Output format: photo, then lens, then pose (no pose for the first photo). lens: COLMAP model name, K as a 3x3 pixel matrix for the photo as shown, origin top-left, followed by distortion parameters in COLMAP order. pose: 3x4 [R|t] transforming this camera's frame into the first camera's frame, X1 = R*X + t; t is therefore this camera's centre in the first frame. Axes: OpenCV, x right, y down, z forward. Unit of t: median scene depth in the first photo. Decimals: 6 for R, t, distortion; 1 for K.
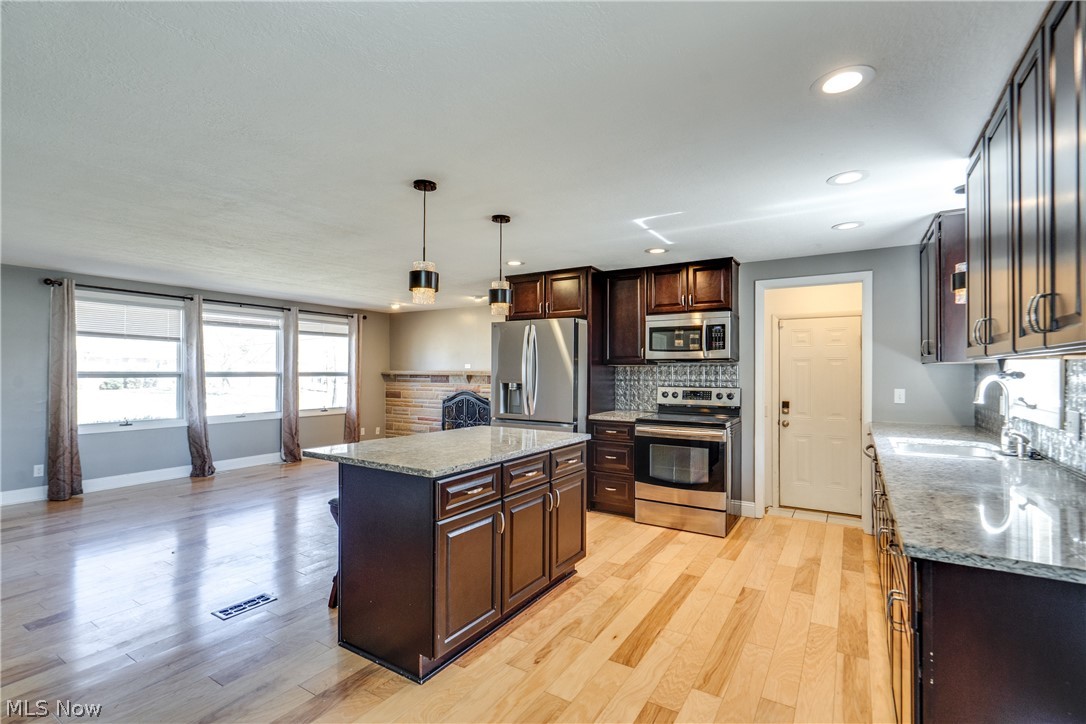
lens RADIAL K [[502.3, 0, 534.8], [0, 502.3, 370.9], [0, 0, 1]] dist [-0.004777, 0.001787]
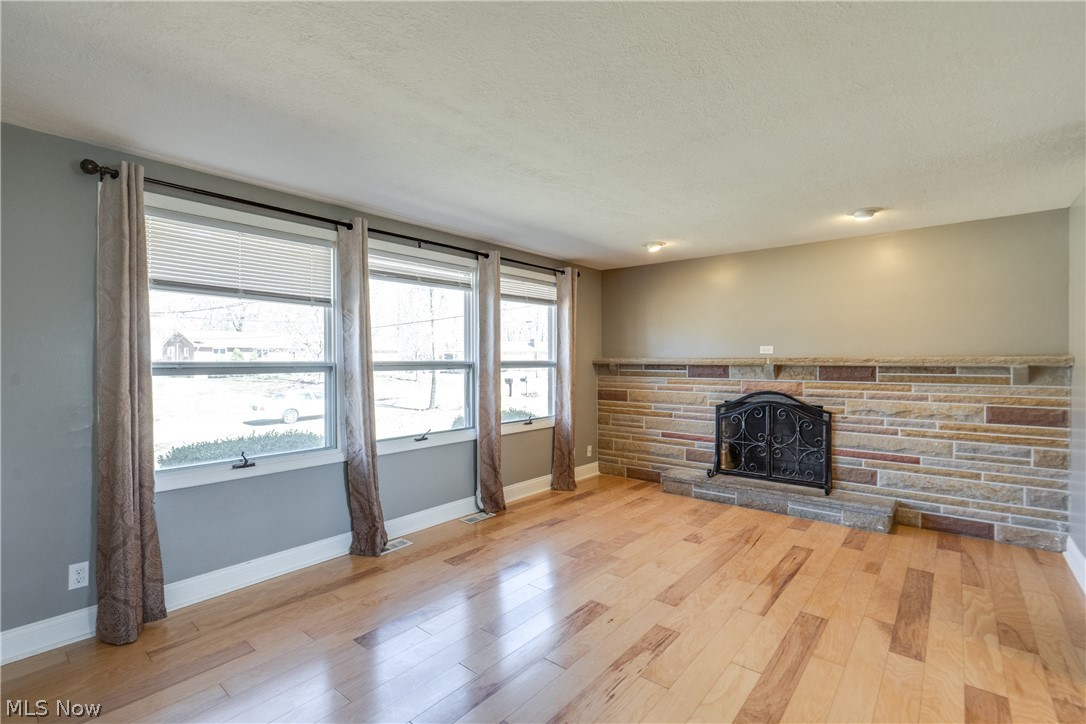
lens RADIAL K [[502.3, 0, 529.3], [0, 502.3, 363.7], [0, 0, 1]] dist [-0.004777, 0.001787]
pose [[0.990114, -0.004309, -0.140200, -0.420481], [0.005847, 0.999927, 0.010561, -0.000862], [0.140144, -0.011276, 0.990067, 0.495862]]
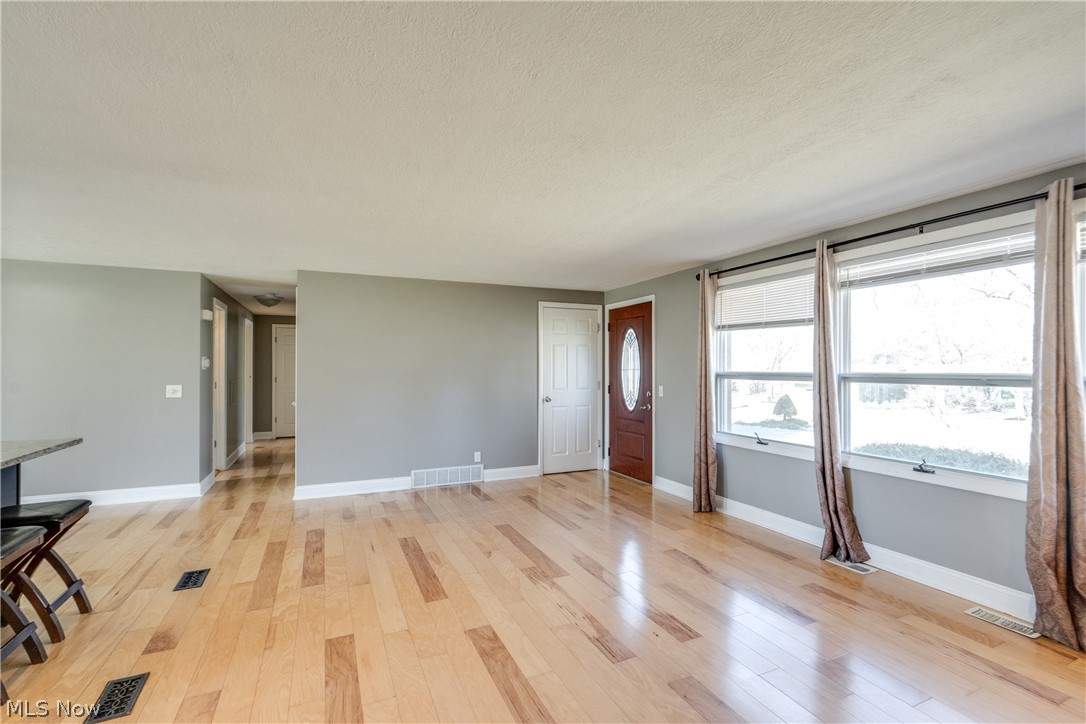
lens RADIAL K [[502.3, 0, 574.7], [0, 502.3, 367.2], [0, 0, 1]] dist [-0.004777, 0.001787]
pose [[-0.517207, -0.006052, -0.855839, -0.031166], [-0.002925, 0.999982, -0.005304, -0.000613], [0.855855, -0.000240, -0.517216, 1.060431]]
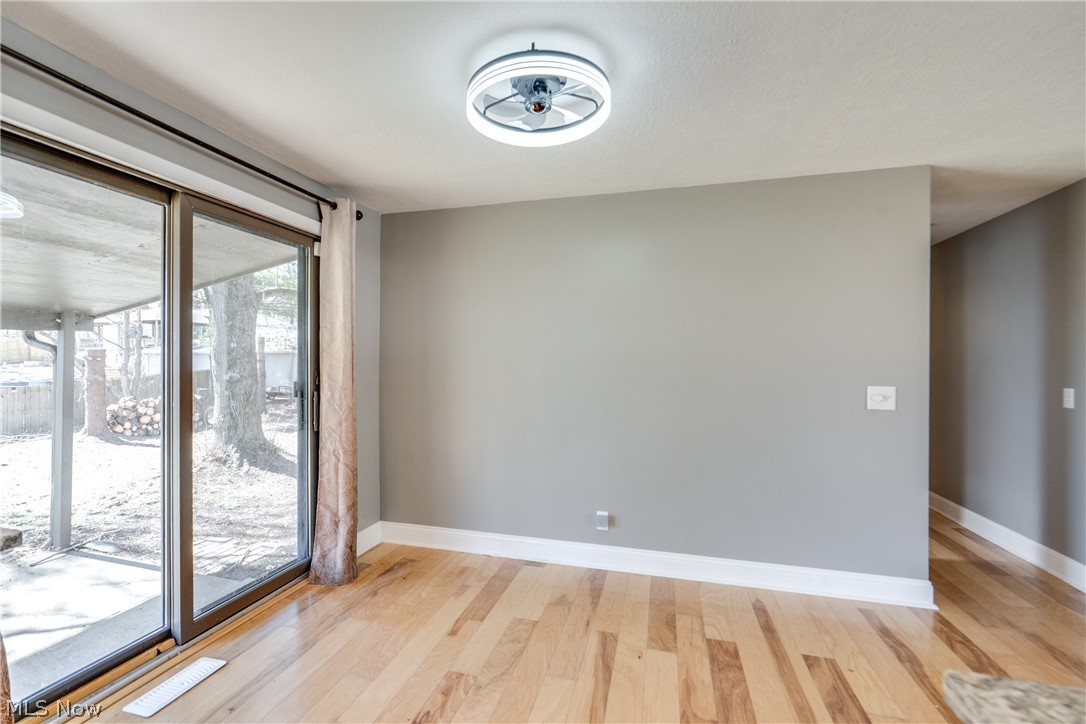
lens RADIAL K [[502.3, 0, 509.4], [0, 502.3, 366.3], [0, 0, 1]] dist [-0.004777, 0.001787]
pose [[-0.969420, -0.006474, -0.245324, 0.030456], [-0.008074, 0.999952, 0.005519, 0.009427], [0.245277, 0.007331, -0.969425, 0.401491]]
